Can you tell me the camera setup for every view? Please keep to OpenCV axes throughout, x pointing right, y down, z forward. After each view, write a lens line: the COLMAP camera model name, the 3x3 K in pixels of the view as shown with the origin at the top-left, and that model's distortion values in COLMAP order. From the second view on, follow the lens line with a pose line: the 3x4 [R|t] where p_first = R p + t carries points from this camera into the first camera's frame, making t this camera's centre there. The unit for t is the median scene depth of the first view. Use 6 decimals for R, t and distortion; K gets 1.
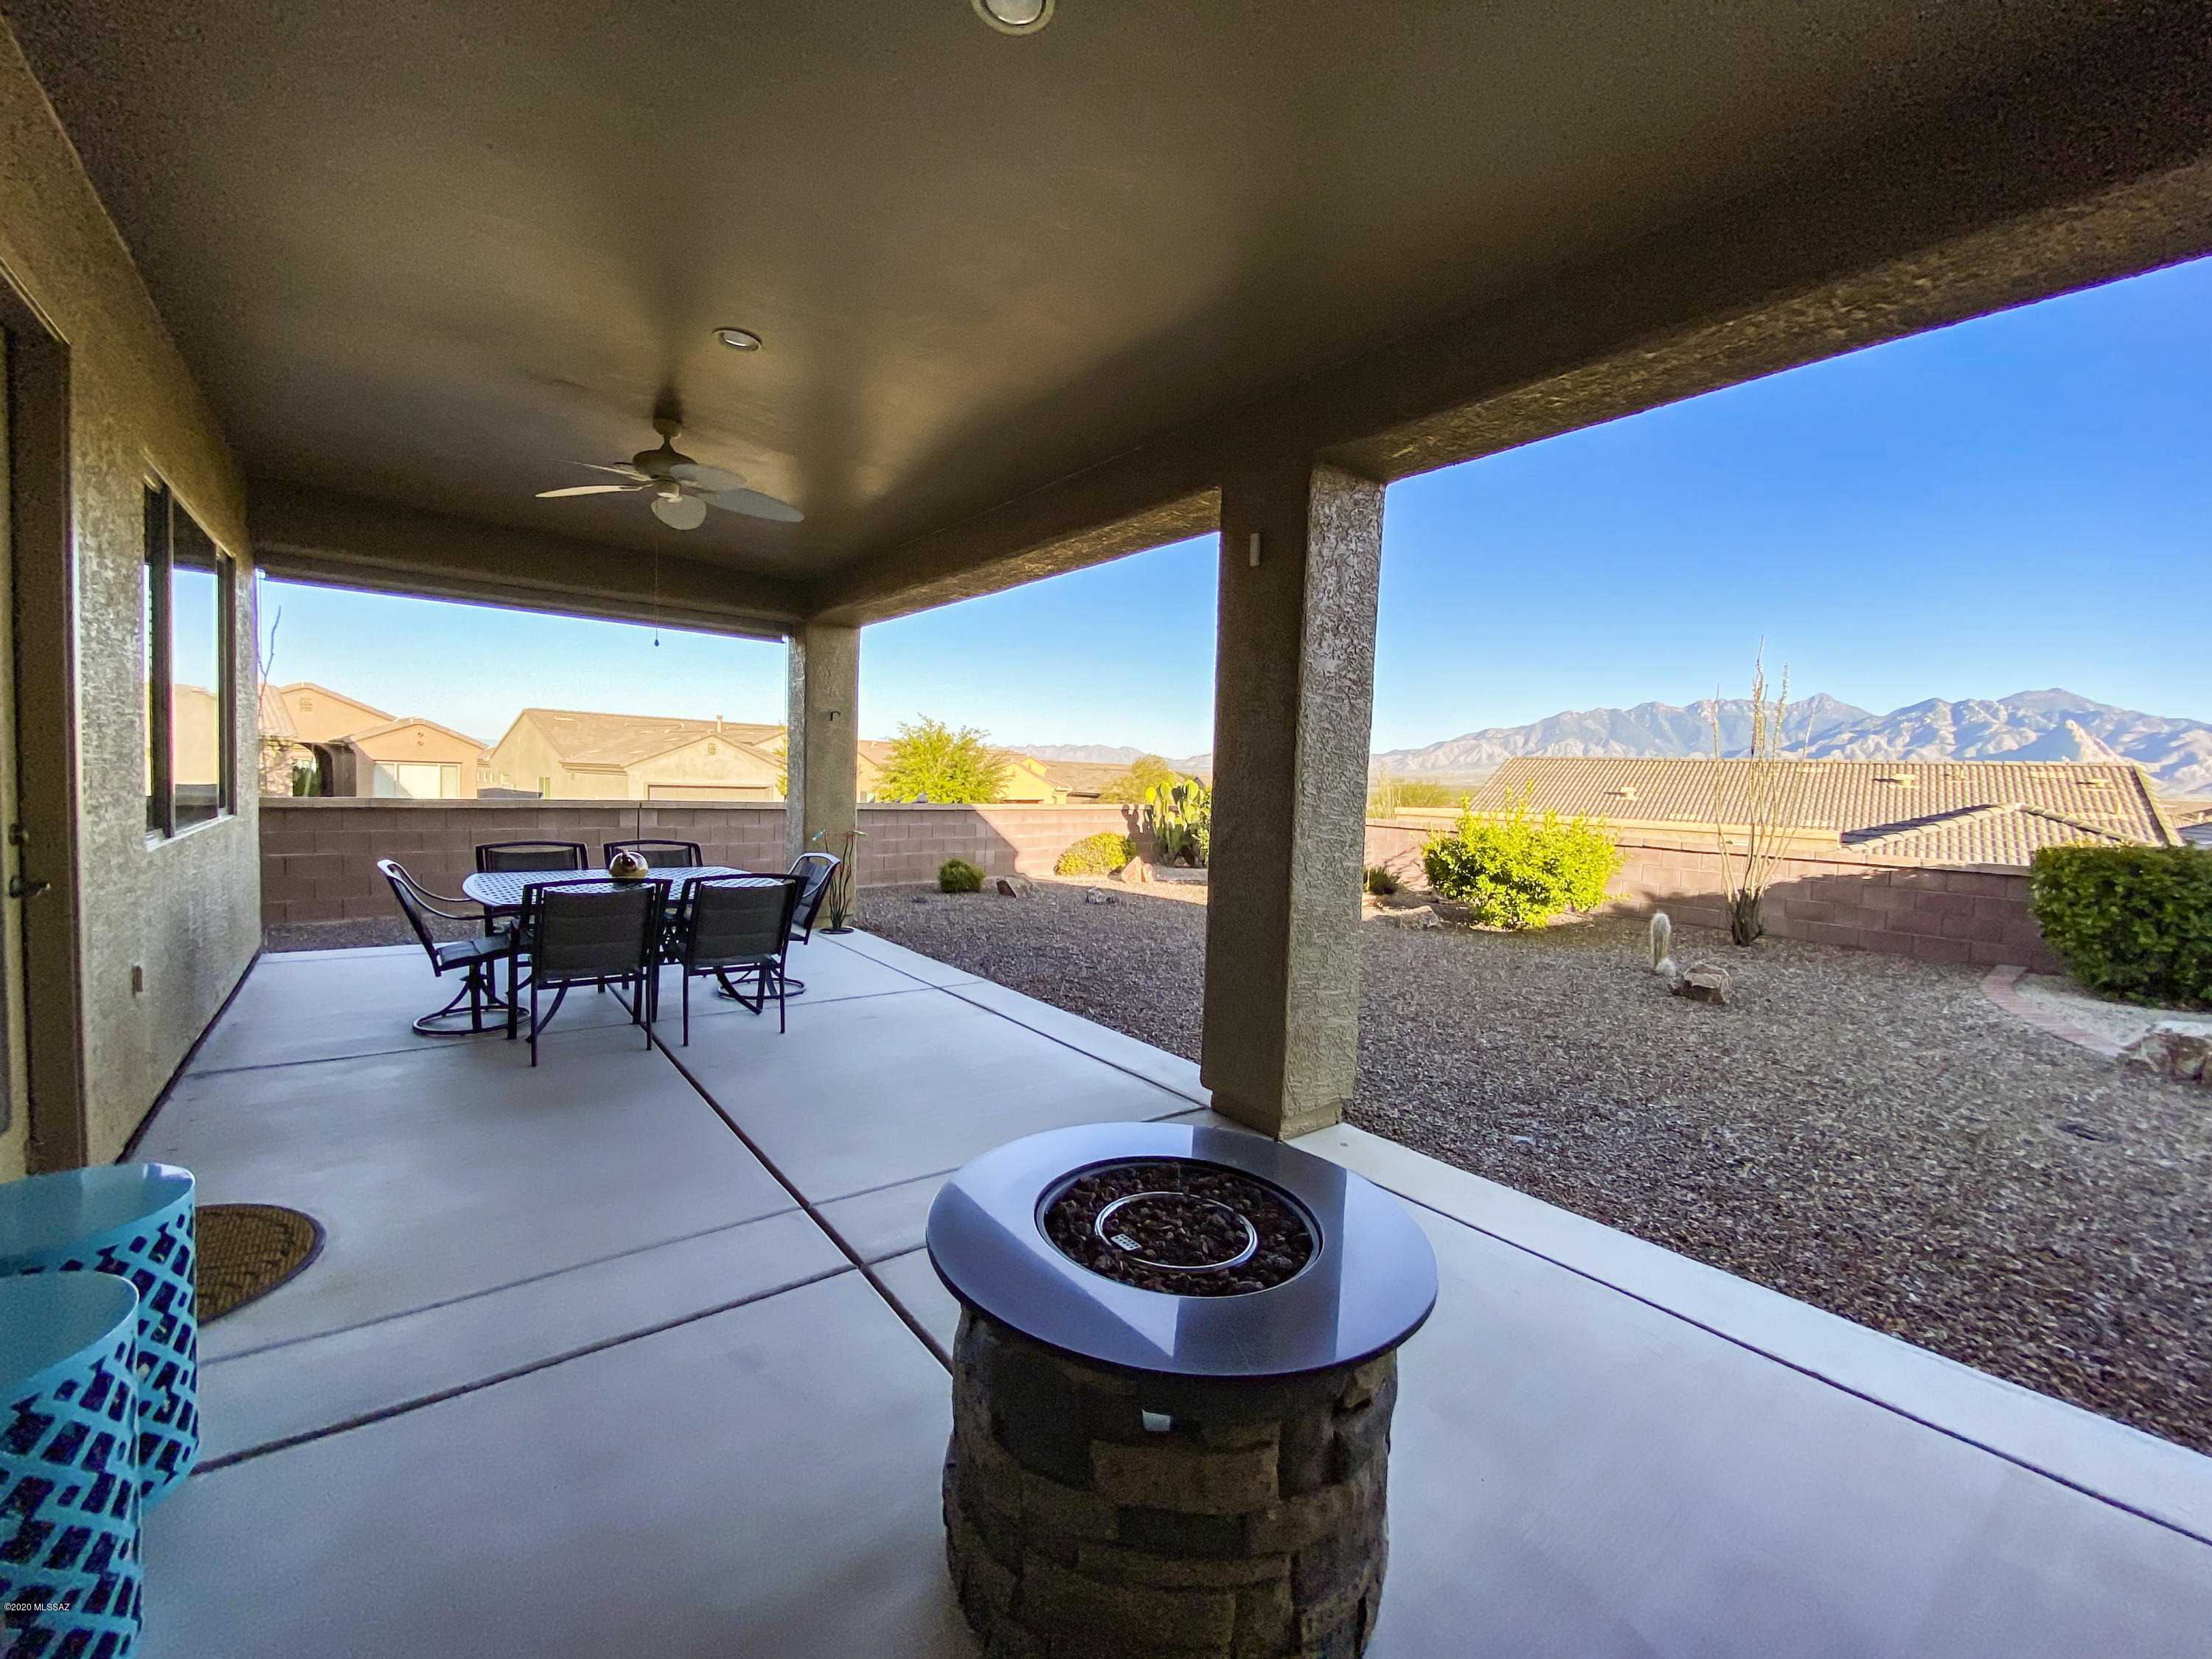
lens RADIAL K [[902.1, 0, 1104.2], [0, 902.1, 820.4], [0, 0, 1]] dist [0.001290, -0.000303]
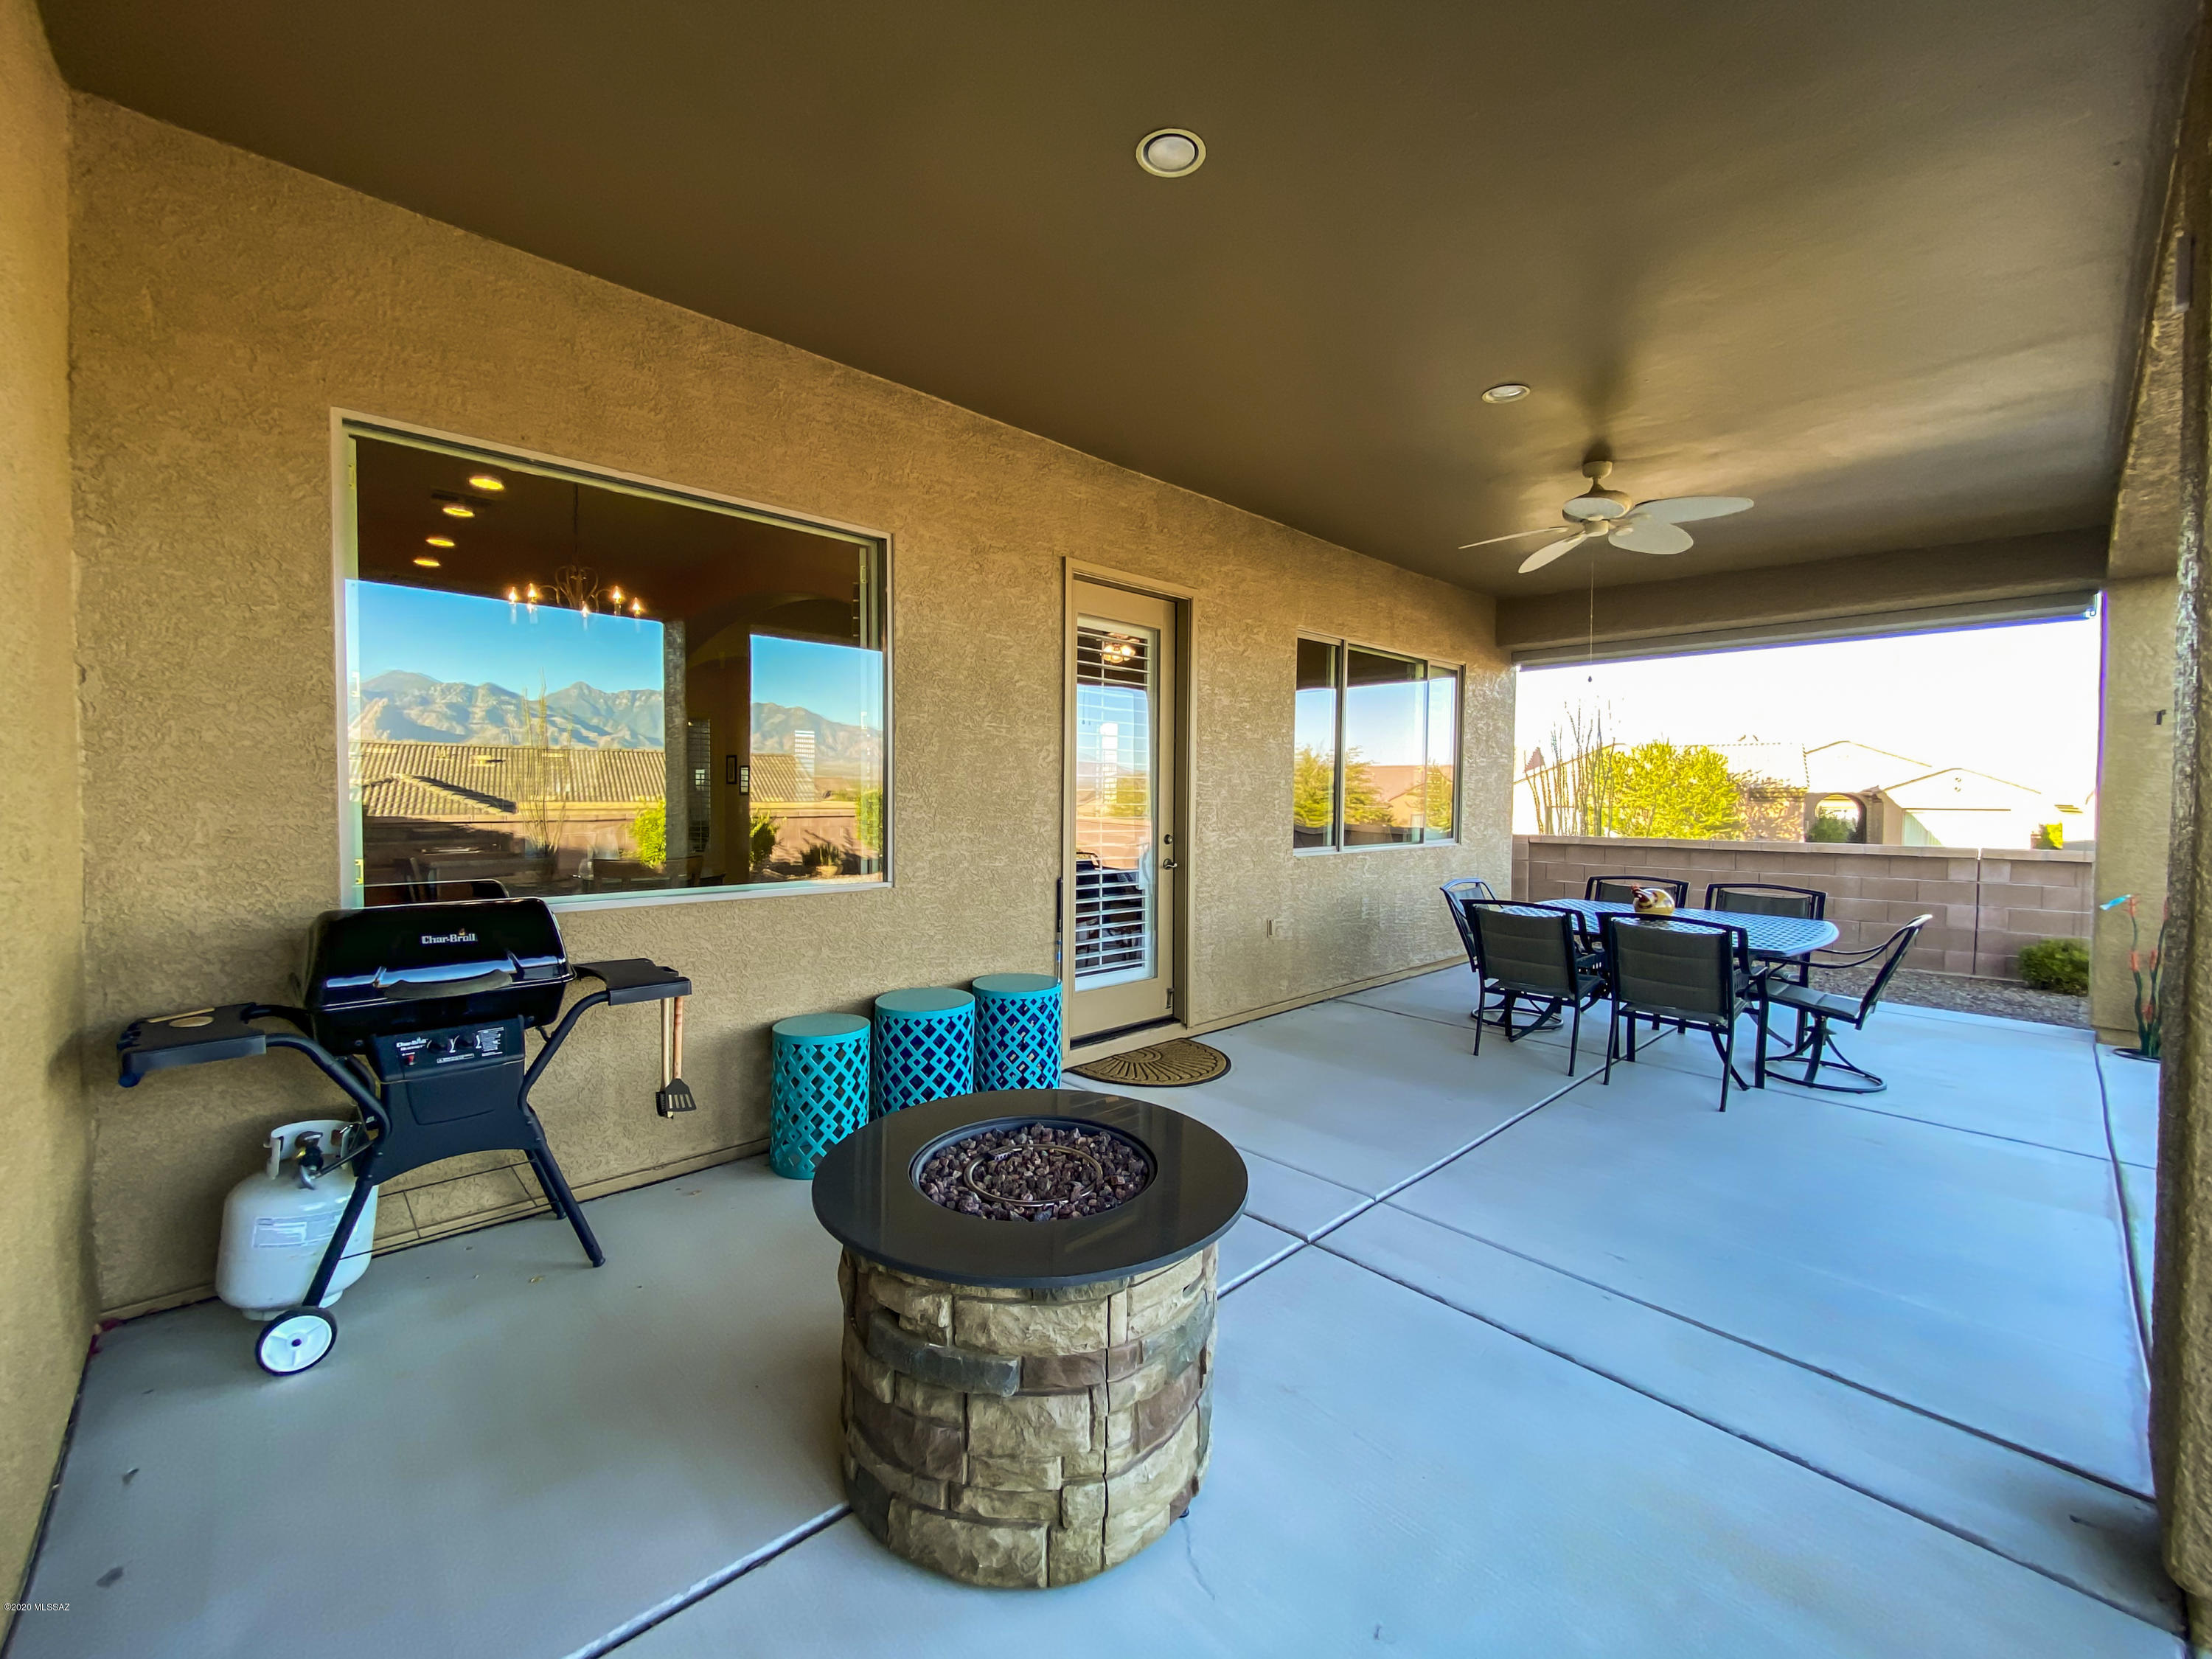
lens RADIAL K [[902.1, 0, 1104.2], [0, 902.1, 820.4], [0, 0, 1]] dist [0.001290, -0.000303]
pose [[0.089847, -0.007241, -0.995929, 0.266806], [-0.049820, 0.998689, -0.011756, 0.001402], [0.994709, 0.050674, 0.089368, 0.205435]]
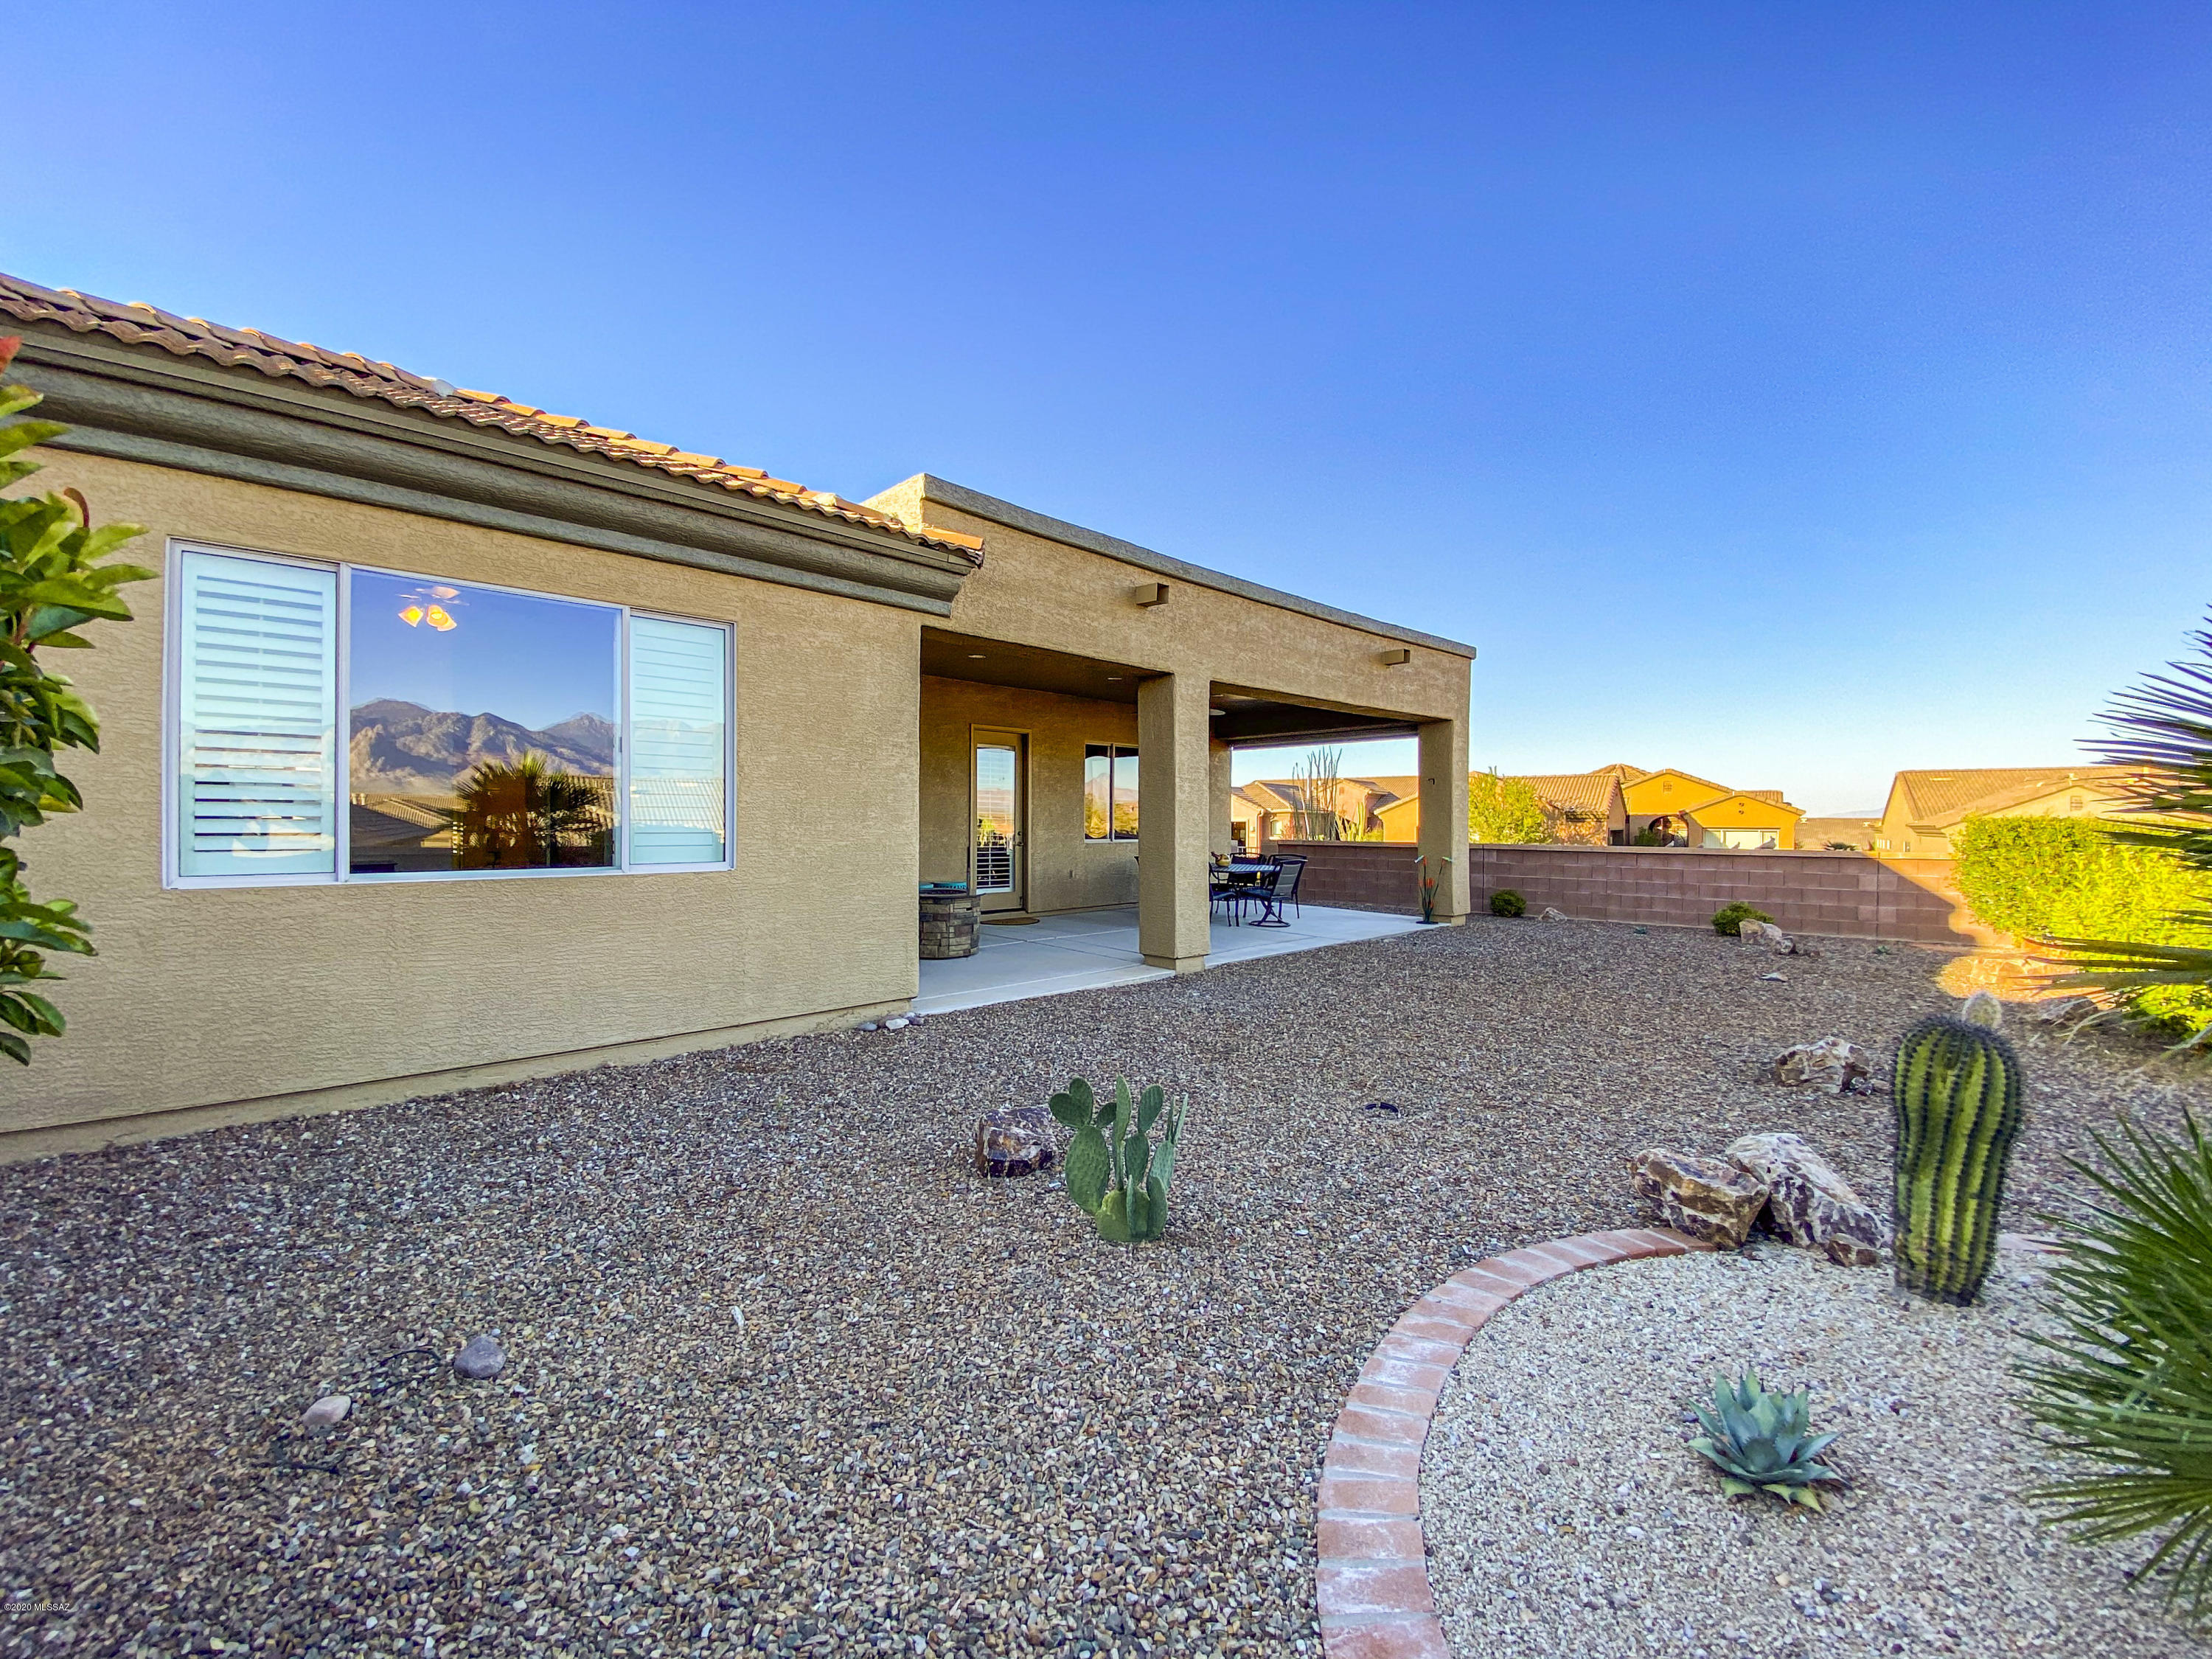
lens RADIAL K [[902.1, 0, 1104.2], [0, 902.1, 820.4], [0, 0, 1]] dist [0.001290, -0.000303]
pose [[0.095458, -0.036830, -0.994752, 1.097047], [-0.045976, 0.998086, -0.041366, 0.036997], [0.994371, 0.049683, 0.093582, 0.300043]]
